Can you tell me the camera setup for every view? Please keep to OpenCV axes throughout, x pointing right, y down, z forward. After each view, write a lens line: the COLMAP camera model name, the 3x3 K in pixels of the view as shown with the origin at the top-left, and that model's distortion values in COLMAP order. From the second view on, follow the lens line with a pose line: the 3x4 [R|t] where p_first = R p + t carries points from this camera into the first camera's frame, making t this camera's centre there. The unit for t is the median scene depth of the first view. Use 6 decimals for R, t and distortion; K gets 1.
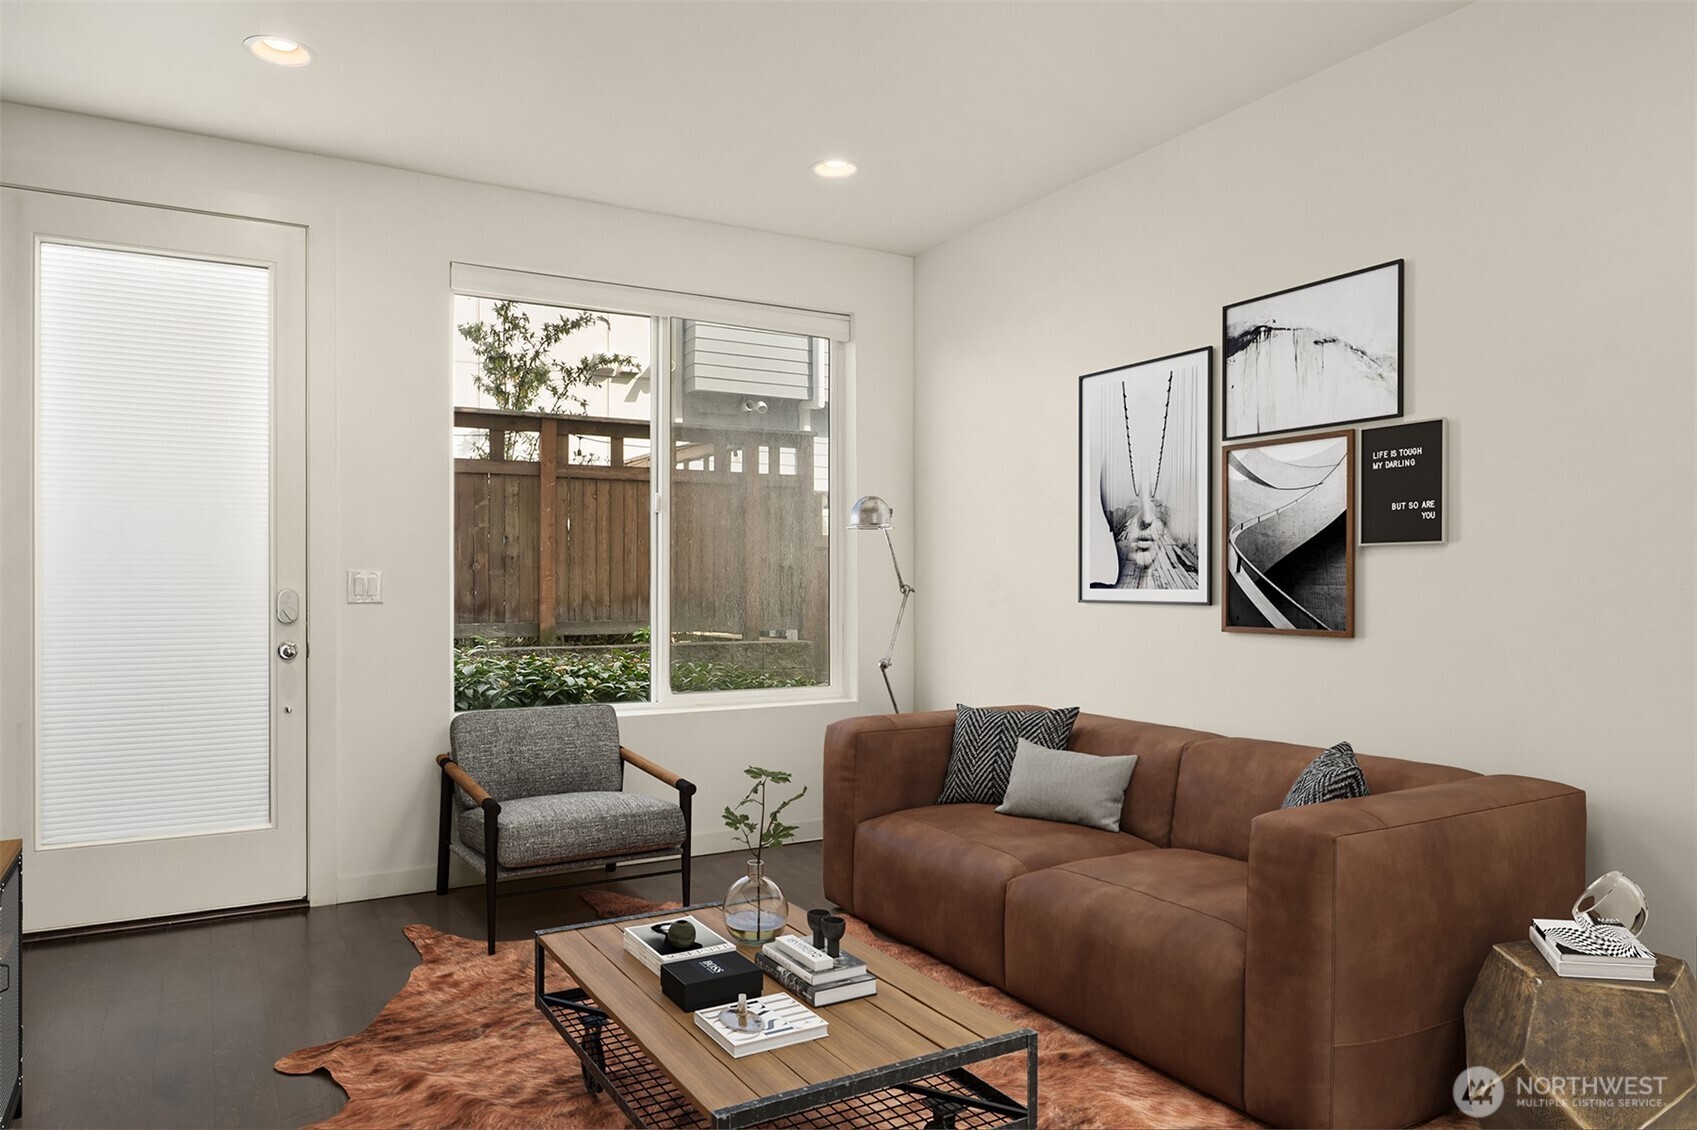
lens RADIAL K [[1128.5, 0, 843.0], [0, 1128.5, 589.3], [0, 0, 1]] dist [-0.004818, -0.001295]
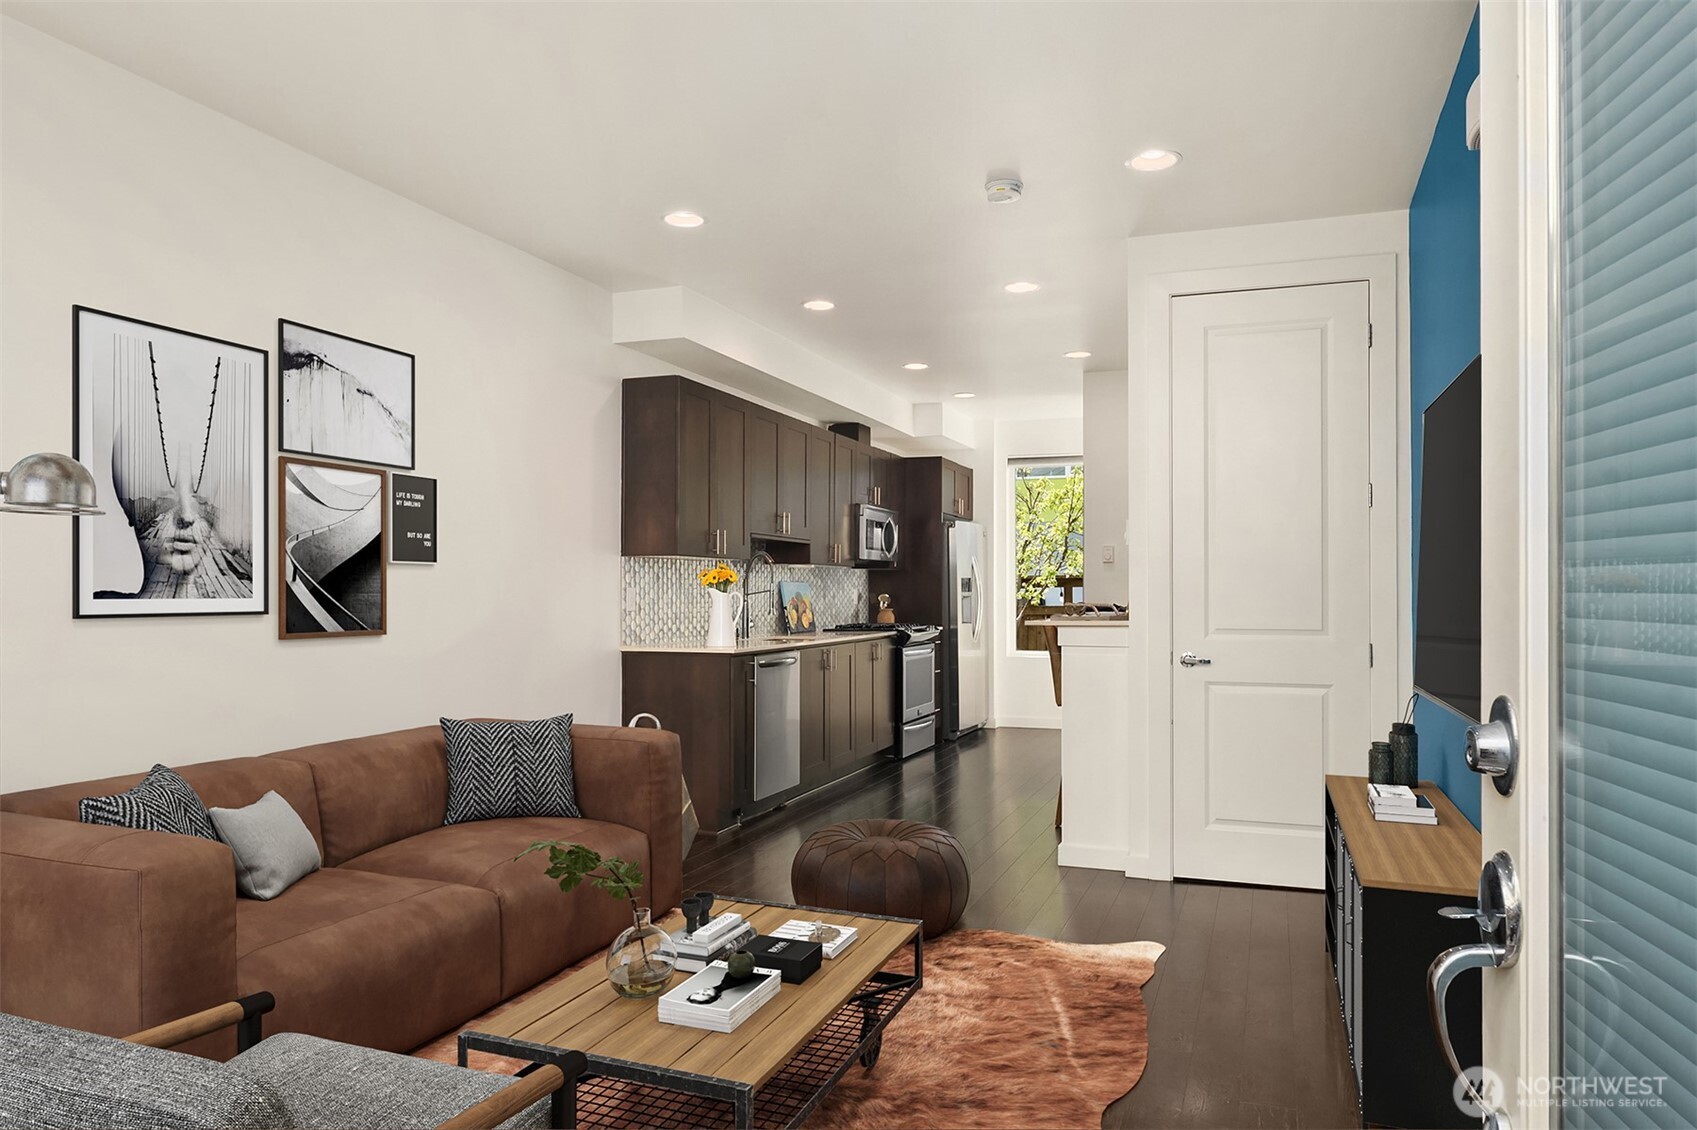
lens RADIAL K [[1128.5, 0, 843.0], [0, 1128.5, 589.3], [0, 0, 1]] dist [-0.004818, -0.001295]
pose [[-0.639488, 0.004133, 0.768790, -0.764581], [0.007550, 0.999971, 0.000904, -0.004653], [-0.768764, 0.006382, -0.639501, 1.264351]]
